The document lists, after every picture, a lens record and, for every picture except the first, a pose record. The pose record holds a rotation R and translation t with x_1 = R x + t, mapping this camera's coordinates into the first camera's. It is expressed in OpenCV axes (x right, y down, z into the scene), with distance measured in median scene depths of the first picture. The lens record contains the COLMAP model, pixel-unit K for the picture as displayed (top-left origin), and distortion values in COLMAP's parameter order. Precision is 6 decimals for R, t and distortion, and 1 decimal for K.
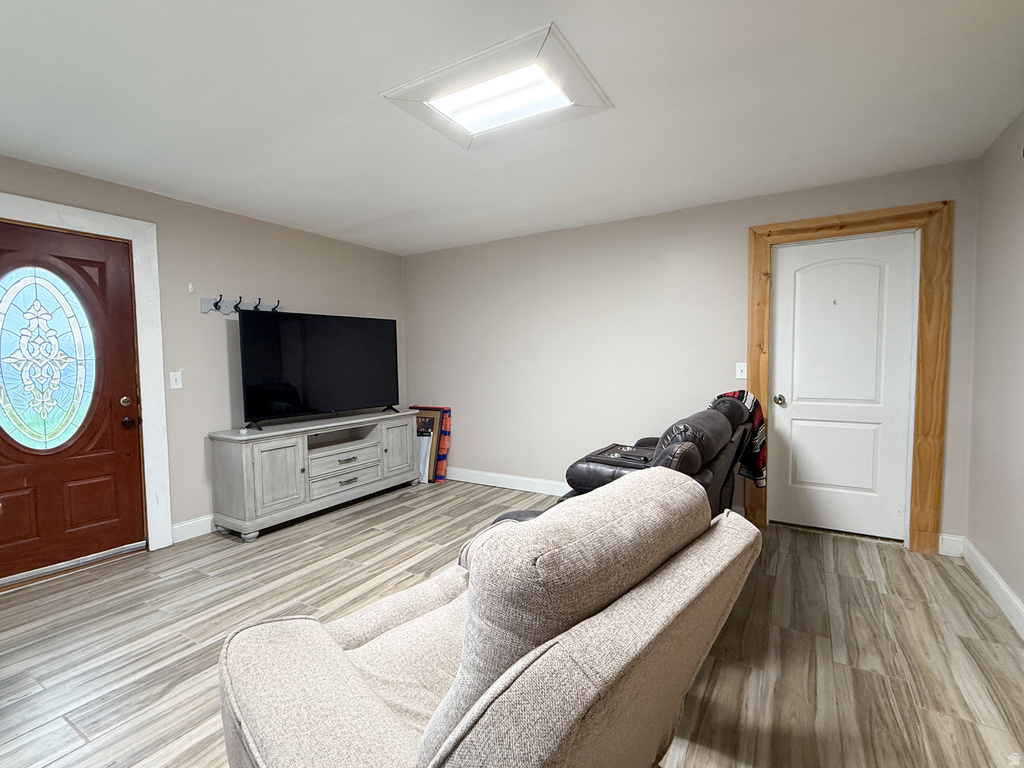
lens RADIAL K [[471.0, 0, 515.2], [0, 471.0, 385.2], [0, 0, 1]] dist [-0.000899, 0.000299]
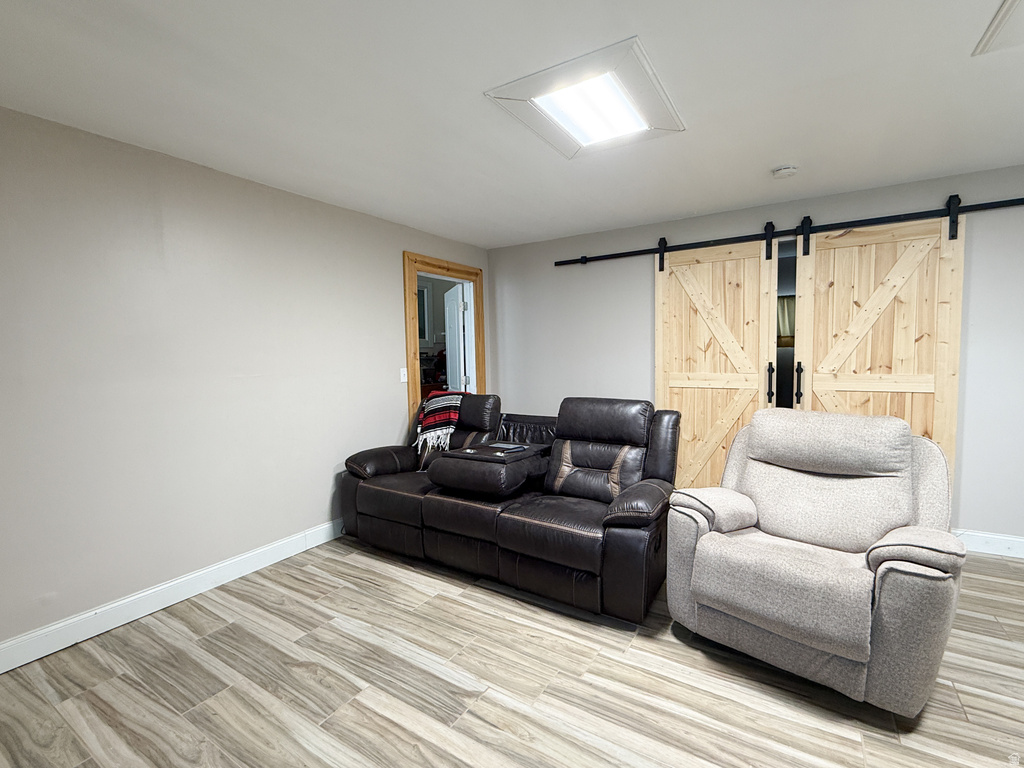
lens RADIAL K [[471.0, 0, 512.8], [0, 471.0, 386.6], [0, 0, 1]] dist [-0.000899, 0.000299]
pose [[0.037933, -0.057545, 0.997622, -0.772240], [0.076307, 0.995592, 0.054527, -0.055777], [-0.996363, 0.074057, 0.042157, 0.834301]]
